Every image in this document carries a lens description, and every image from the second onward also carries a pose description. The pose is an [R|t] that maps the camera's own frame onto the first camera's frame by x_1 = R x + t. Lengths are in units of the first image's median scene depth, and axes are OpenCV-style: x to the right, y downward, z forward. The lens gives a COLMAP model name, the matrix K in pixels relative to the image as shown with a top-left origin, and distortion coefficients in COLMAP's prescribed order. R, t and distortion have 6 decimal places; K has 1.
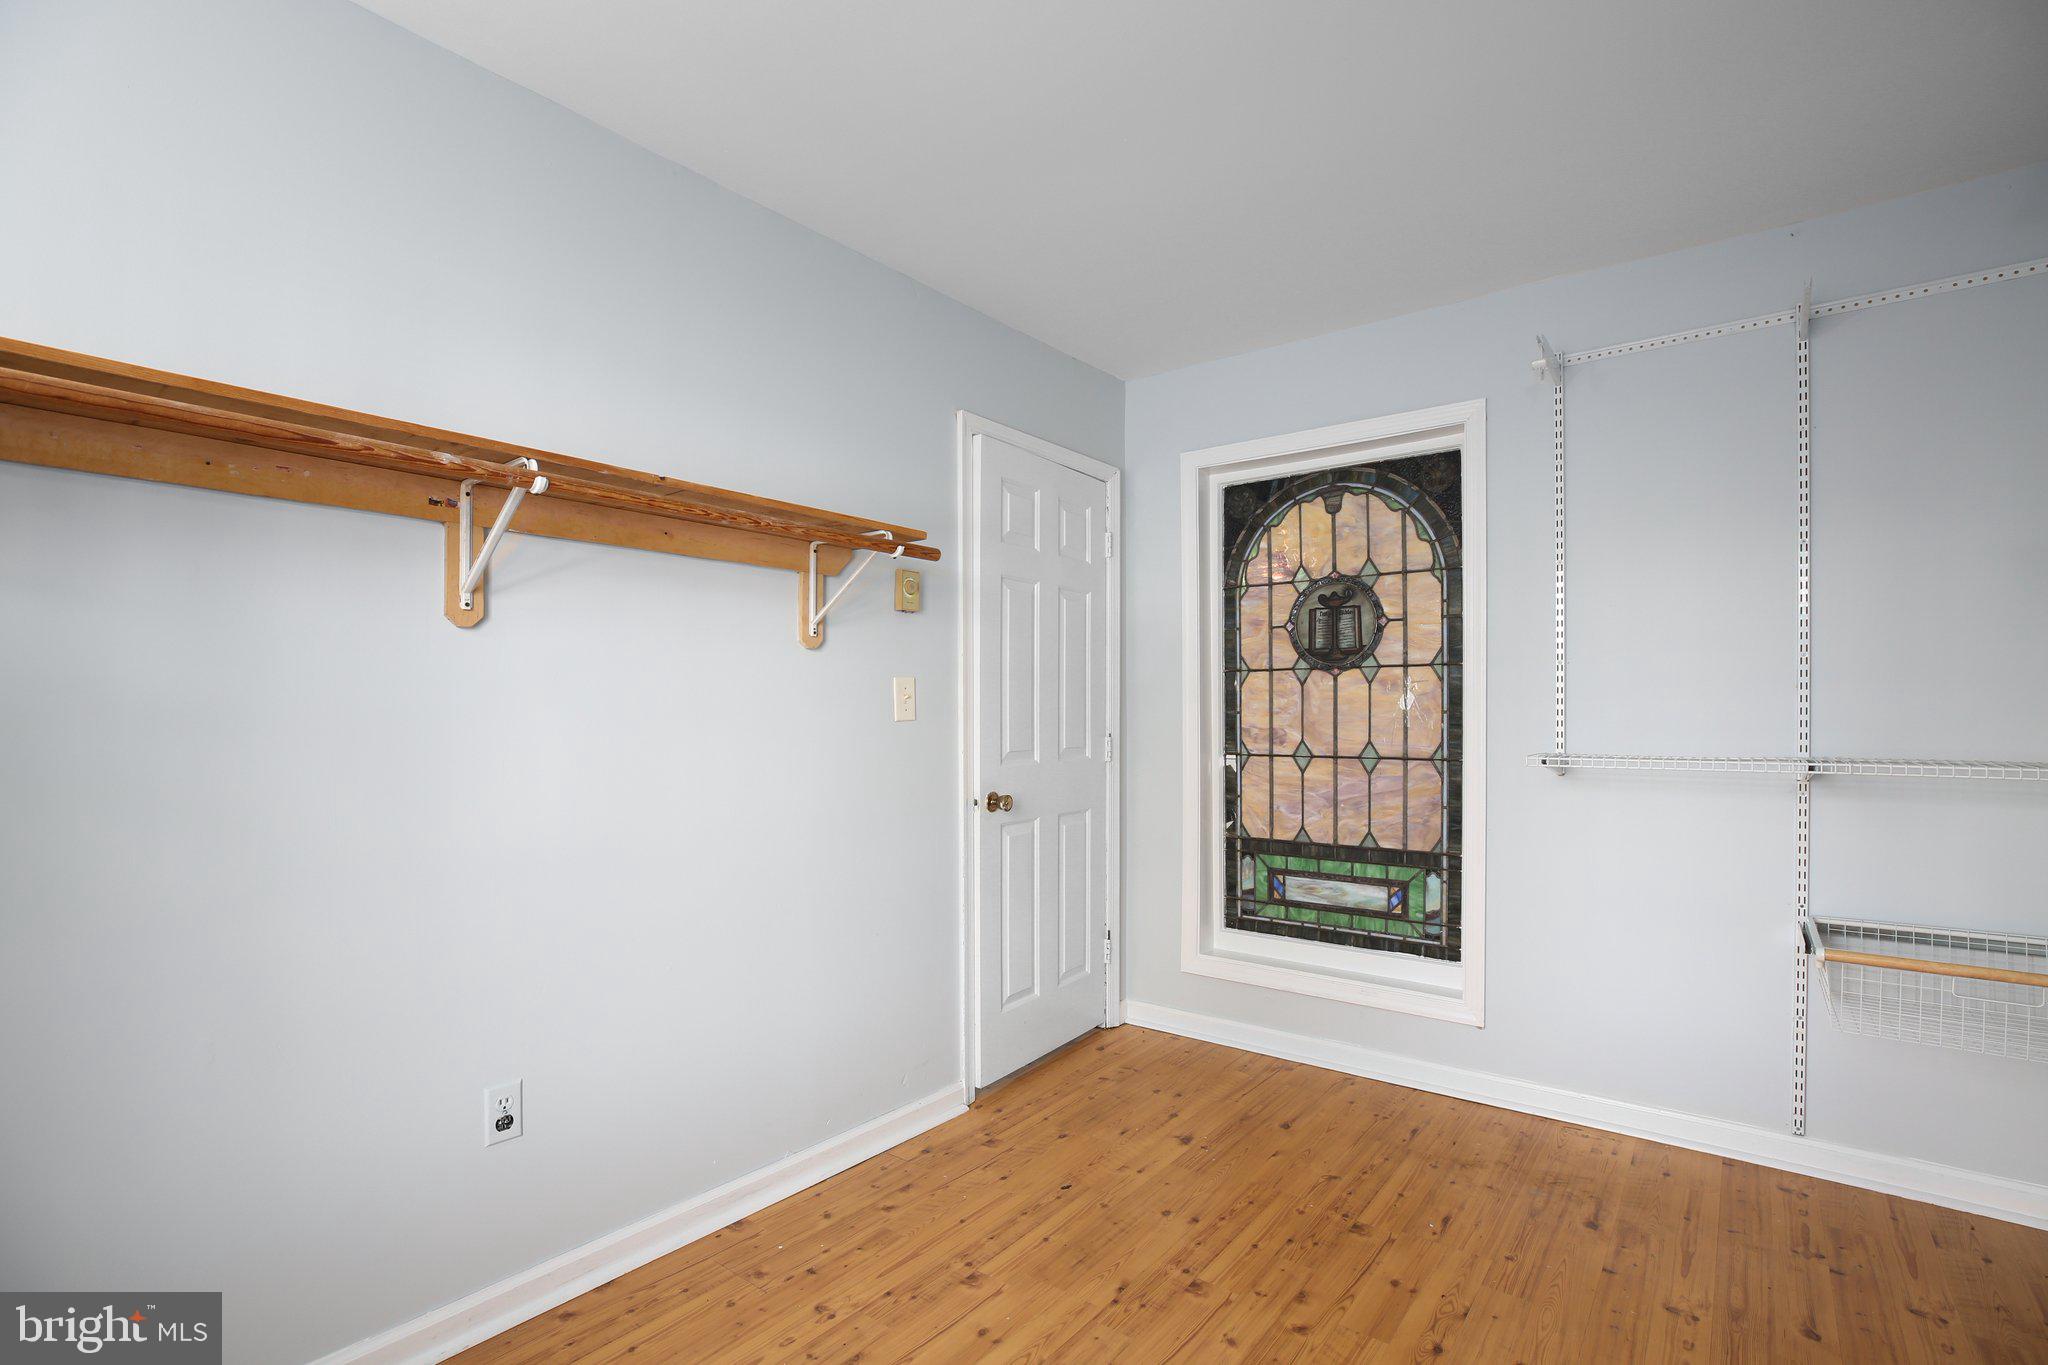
lens RADIAL K [[944.7, 0, 1080.2], [0, 944.7, 718.5], [0, 0, 1]] dist [-0.018075, 0.005087]
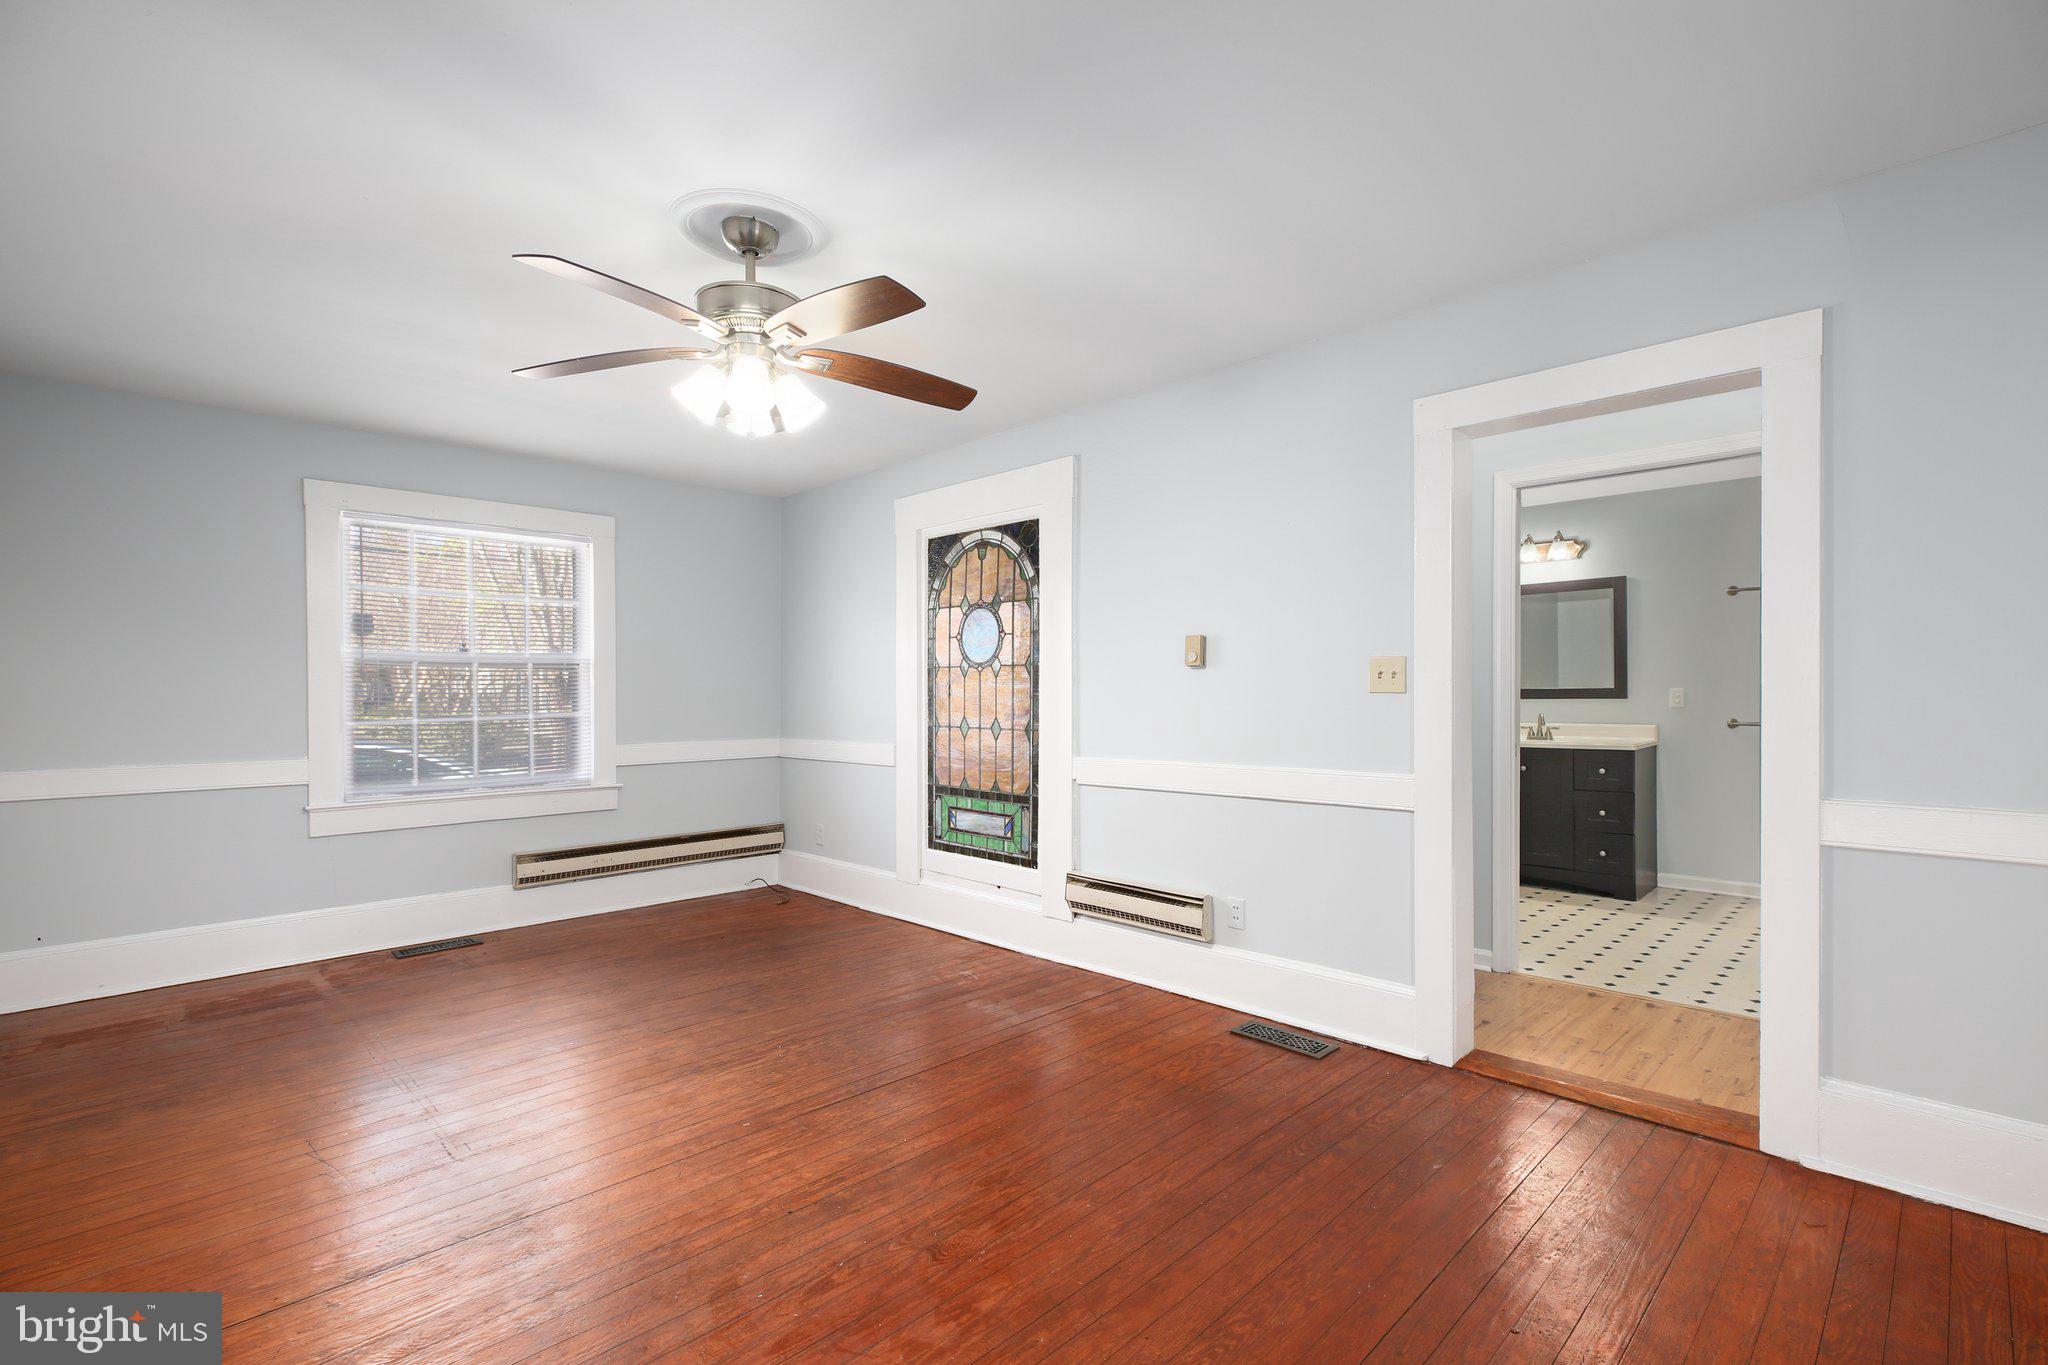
lens RADIAL K [[944.7, 0, 1063.8], [0, 944.7, 685.6], [0, 0, 1]] dist [-0.018075, 0.005087]
pose [[0.989863, 0.003665, -0.141977, 0.588622], [-0.005035, 0.999944, -0.009295, -0.011694], [0.141935, 0.009915, 0.989826, -0.401698]]
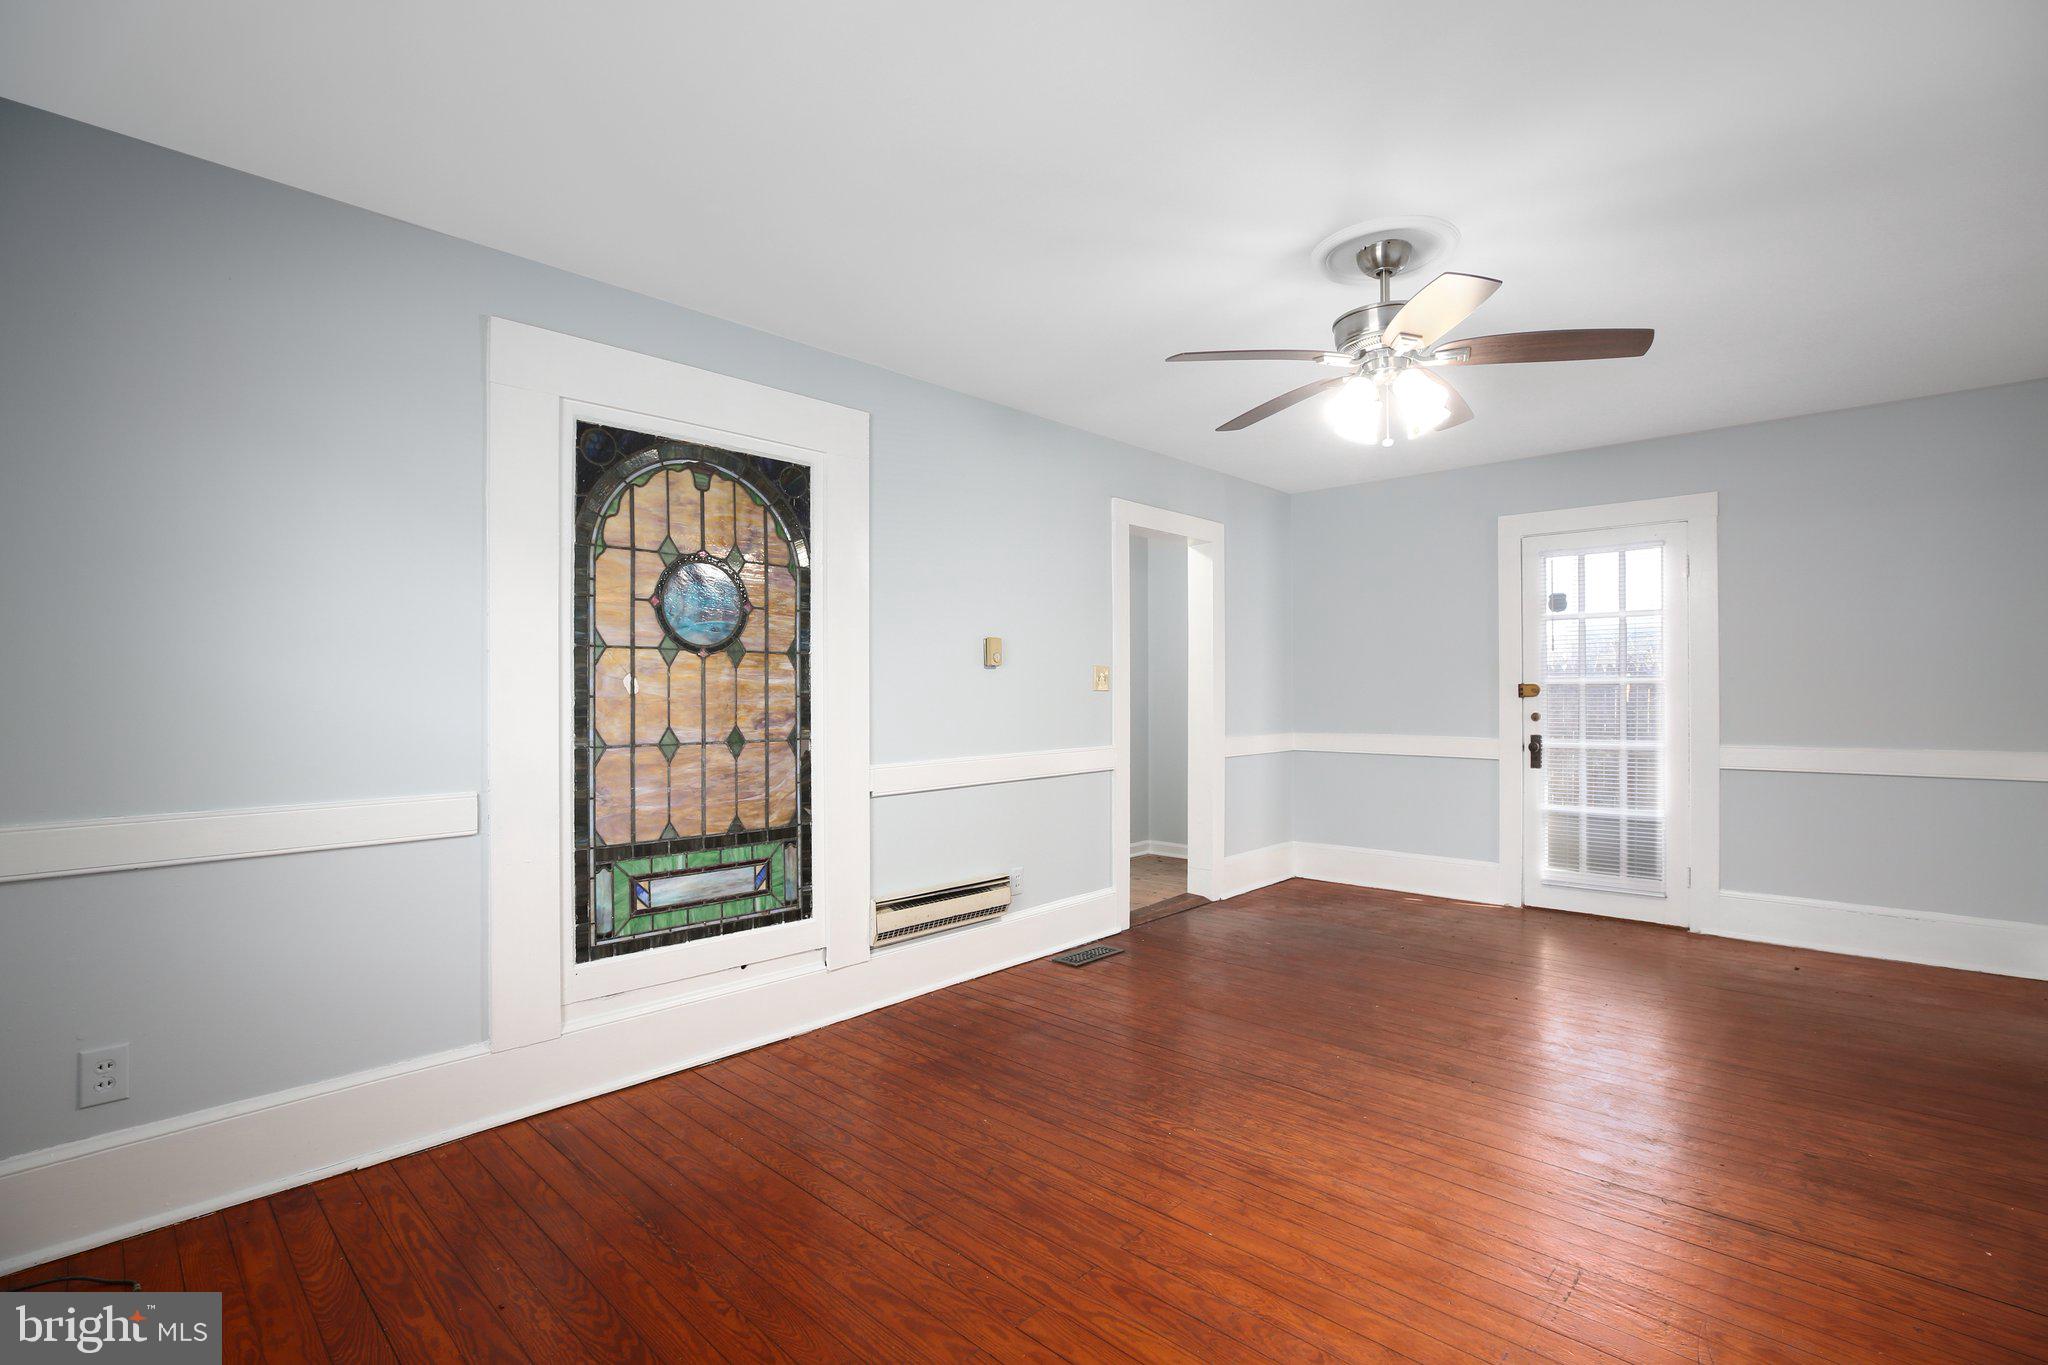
lens RADIAL K [[944.7, 0, 1017.1], [0, 944.7, 683.5], [0, 0, 1]] dist [-0.018075, 0.005087]
pose [[0.118706, 0.020249, 0.992723, -0.630801], [0.007528, 0.999745, -0.021292, 0.002623], [-0.992901, 0.010001, 0.118523, 0.557525]]
